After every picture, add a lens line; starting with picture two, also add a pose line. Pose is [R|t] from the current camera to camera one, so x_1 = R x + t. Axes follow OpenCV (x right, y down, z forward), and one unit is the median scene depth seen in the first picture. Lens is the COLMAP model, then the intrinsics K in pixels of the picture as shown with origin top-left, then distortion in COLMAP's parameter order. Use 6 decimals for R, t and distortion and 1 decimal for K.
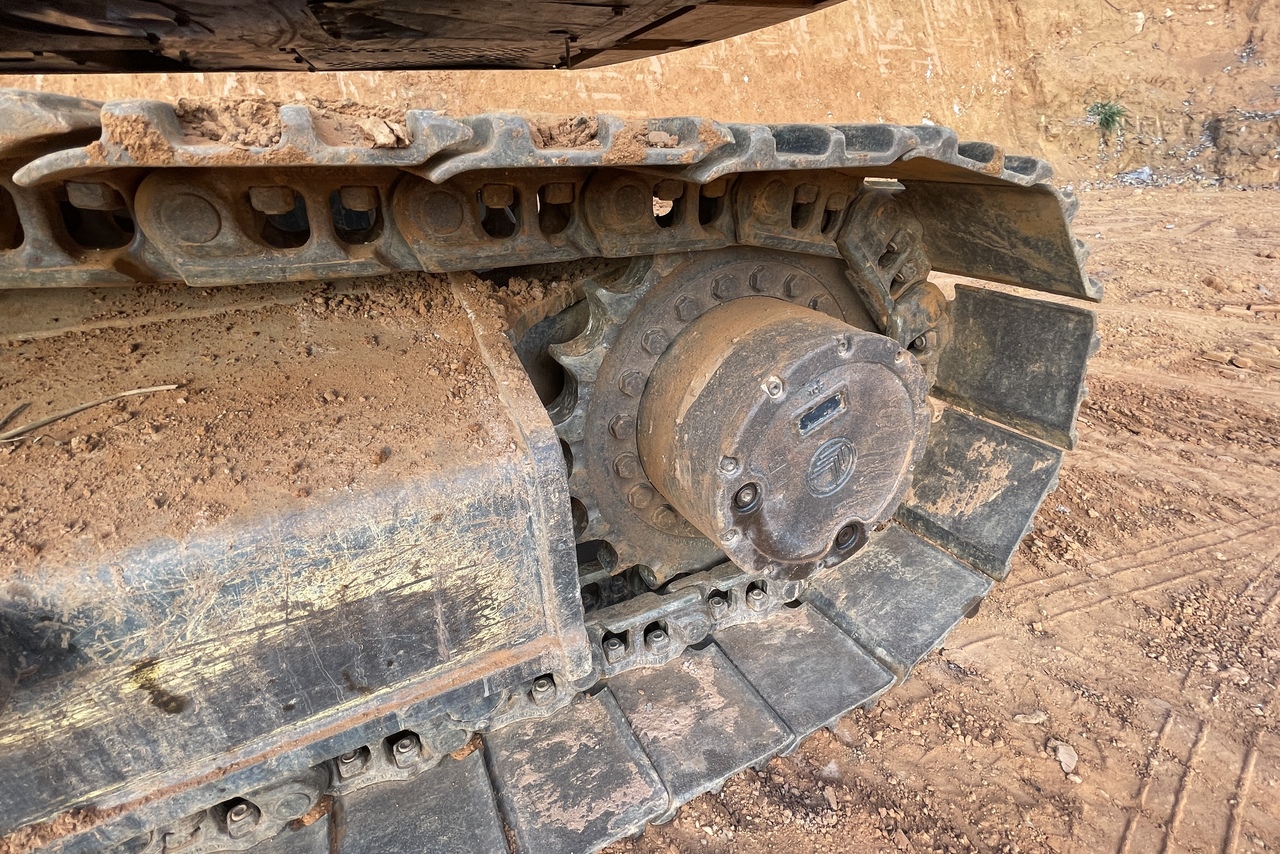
lens RADIAL K [[592.6, 0, 640.0], [0, 592.6, 423.3], [0, 0, 1]] dist [0.001813, -0.000021]
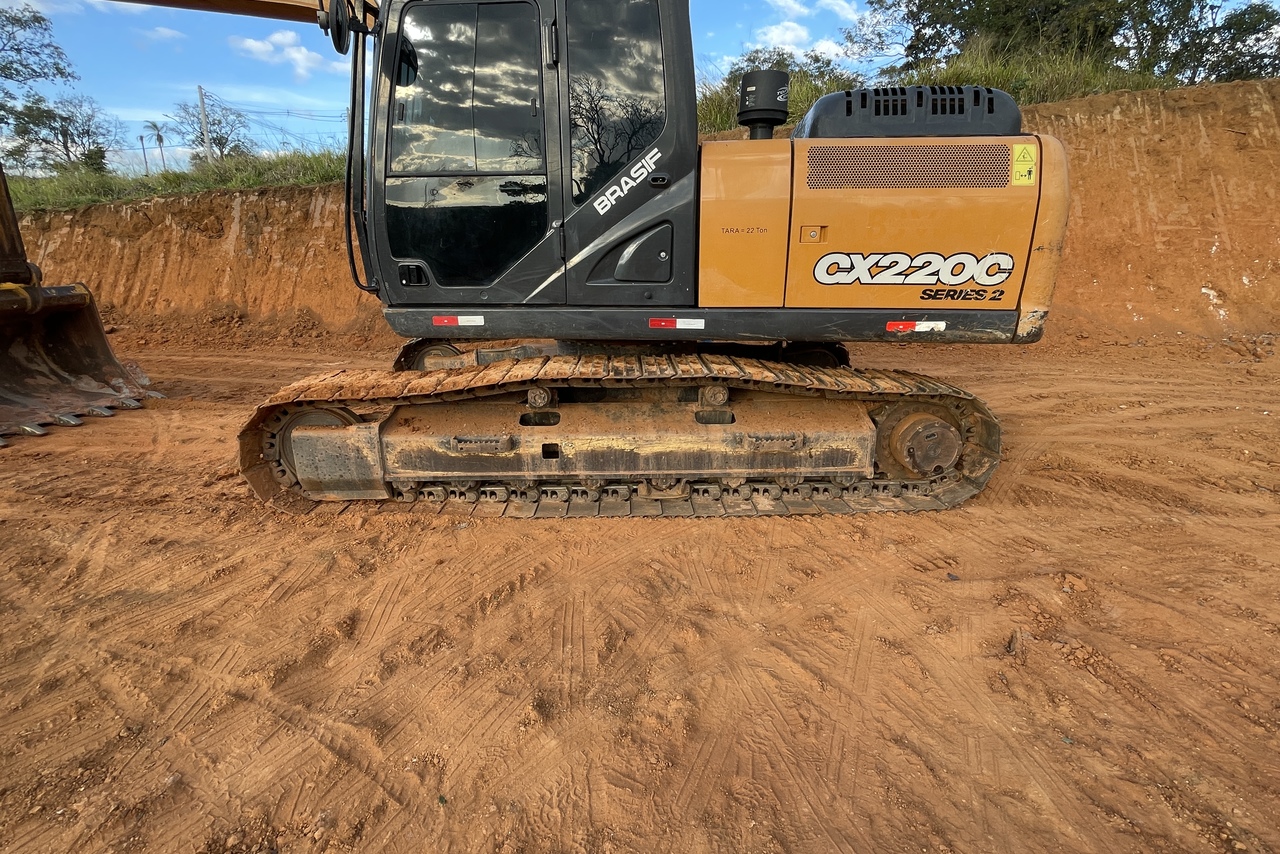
lens RADIAL K [[592.6, 0, 644.6], [0, 592.6, 423.4], [0, 0, 1]] dist [0.001813, -0.000021]
pose [[0.909686, 0.149145, -0.387591, 0.002932], [-0.208611, 0.971103, -0.115933, 0.072893], [0.359100, 0.186318, 0.914512, -0.337314]]
